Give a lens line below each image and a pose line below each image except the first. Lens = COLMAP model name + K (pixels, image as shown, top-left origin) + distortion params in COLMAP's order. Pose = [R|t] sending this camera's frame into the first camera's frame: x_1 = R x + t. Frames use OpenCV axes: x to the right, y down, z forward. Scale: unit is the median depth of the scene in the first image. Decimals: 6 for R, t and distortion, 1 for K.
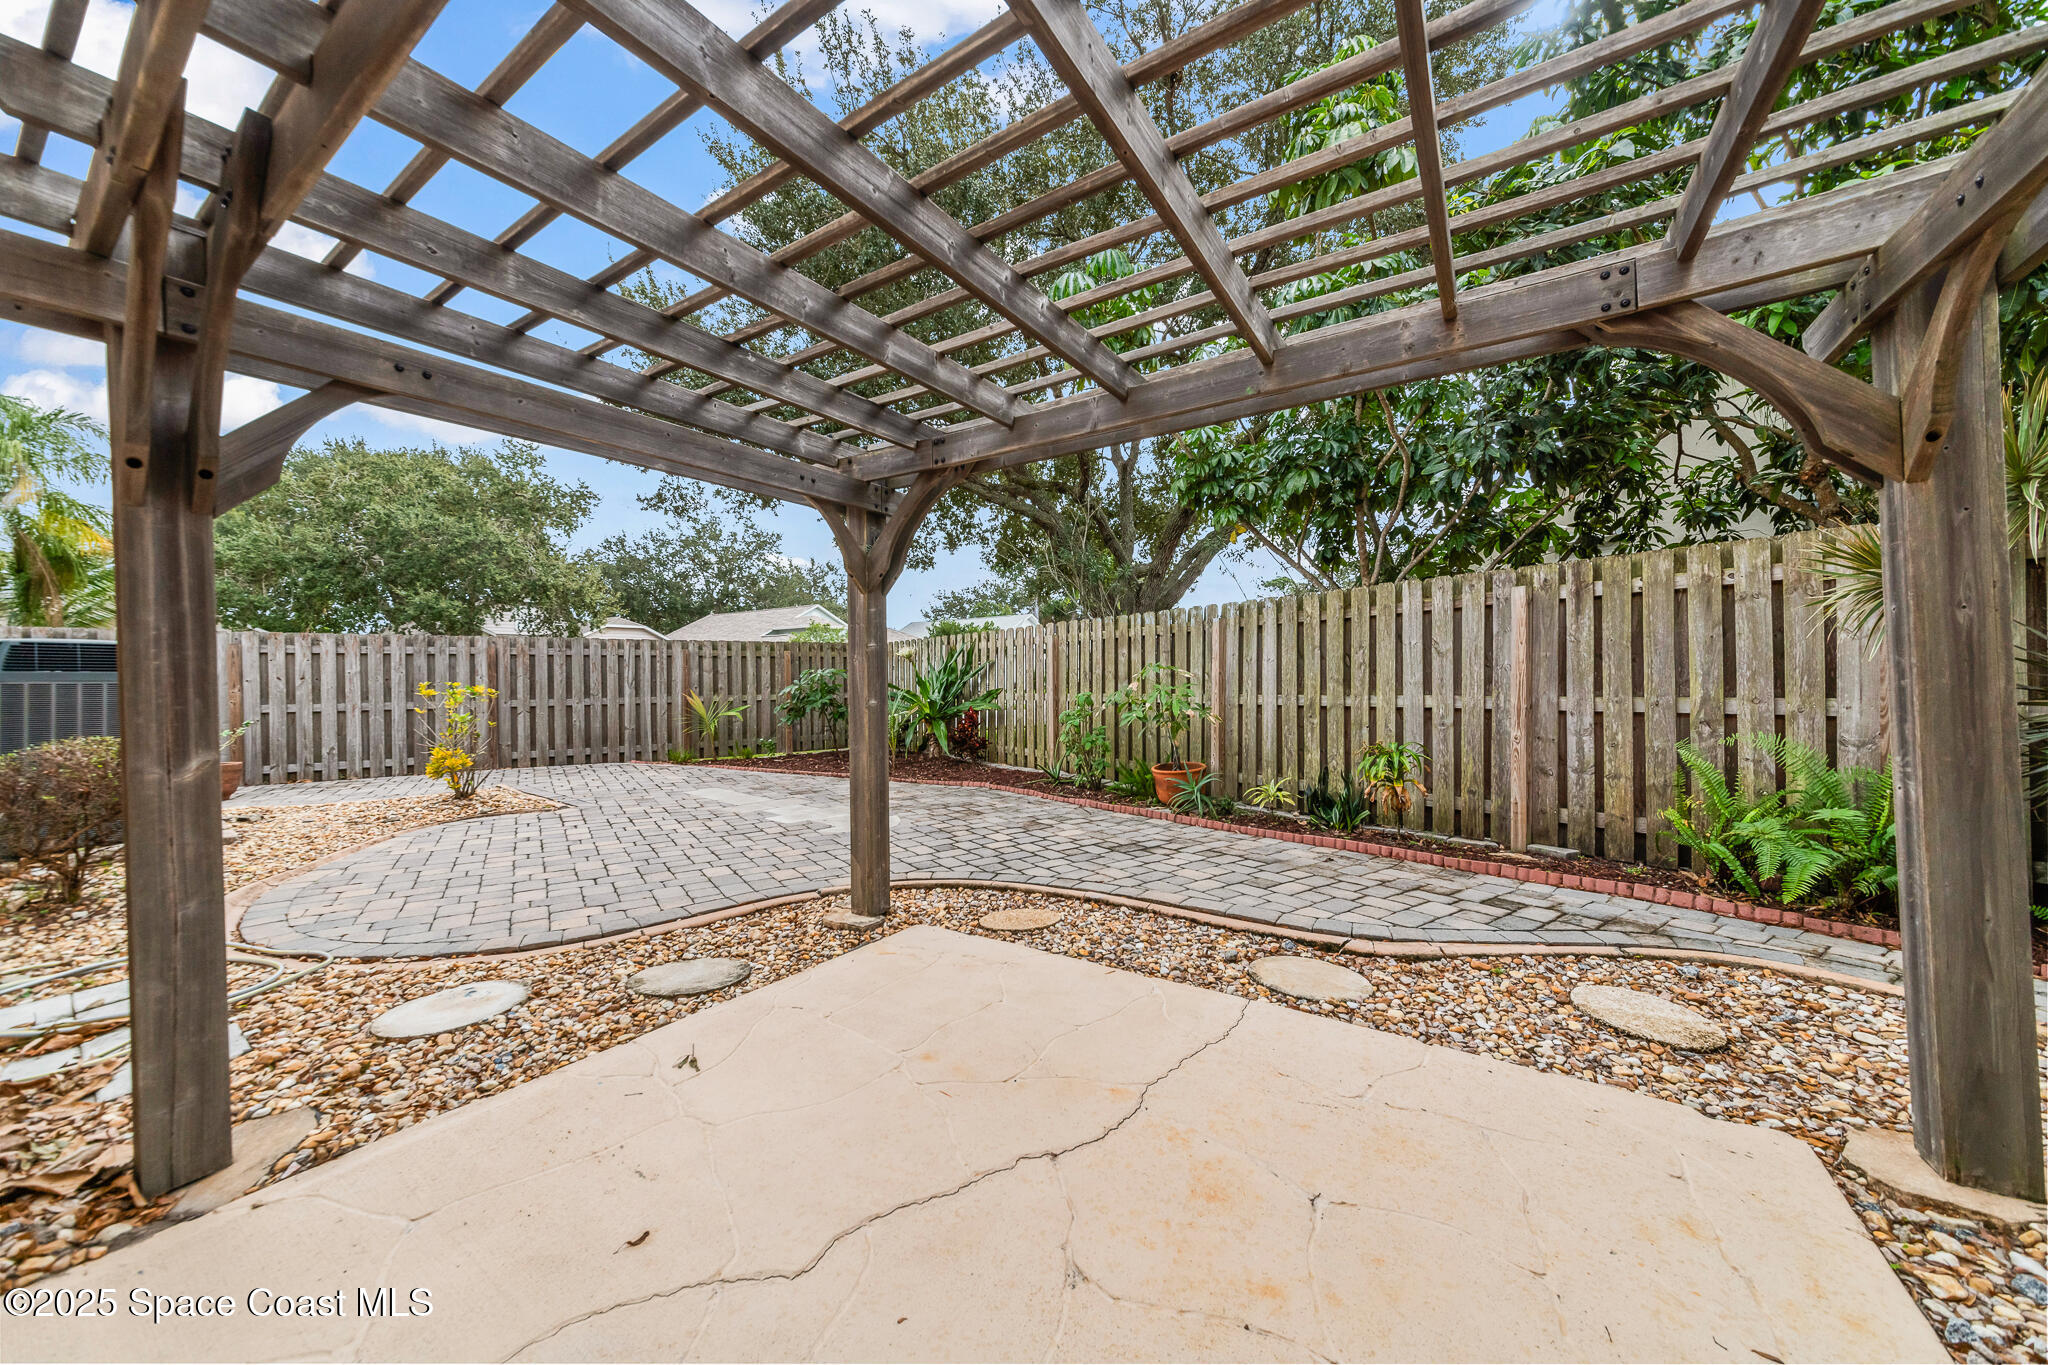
lens RADIAL K [[729.3, 0, 1015.9], [0, 729.3, 679.0], [0, 0, 1]] dist [-0.006761, 0.000551]
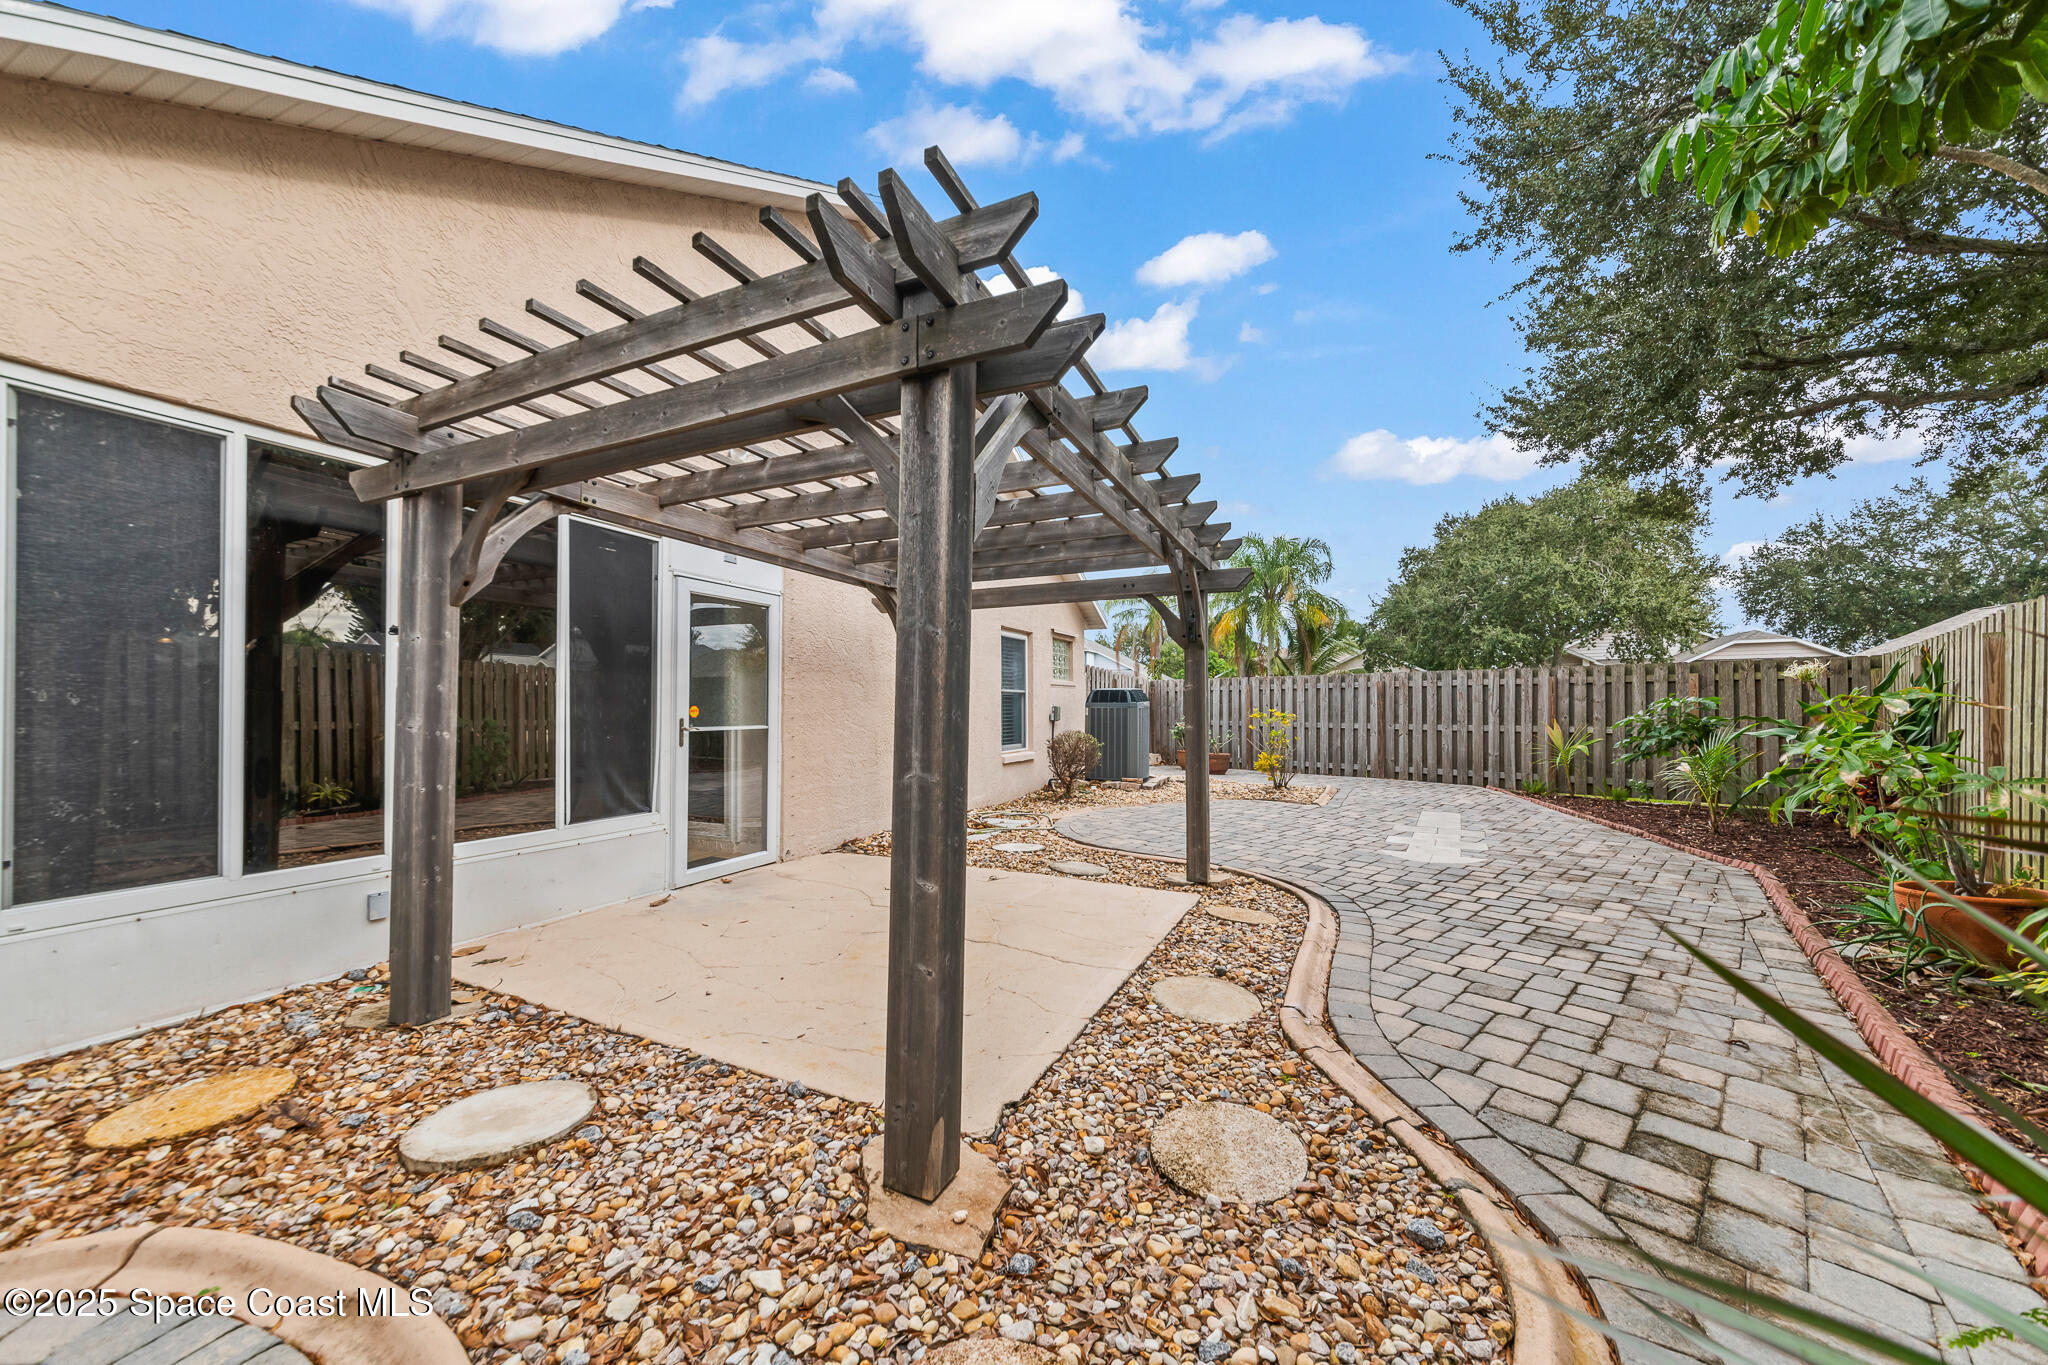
lens RADIAL K [[729.3, 0, 993.8], [0, 729.3, 700.0], [0, 0, 1]] dist [-0.006761, 0.000551]
pose [[0.131082, 0.000479, -0.991371, 0.418245], [-0.006820, 0.999977, -0.000418, -0.005919], [0.991348, 0.006816, 0.131082, 0.163983]]
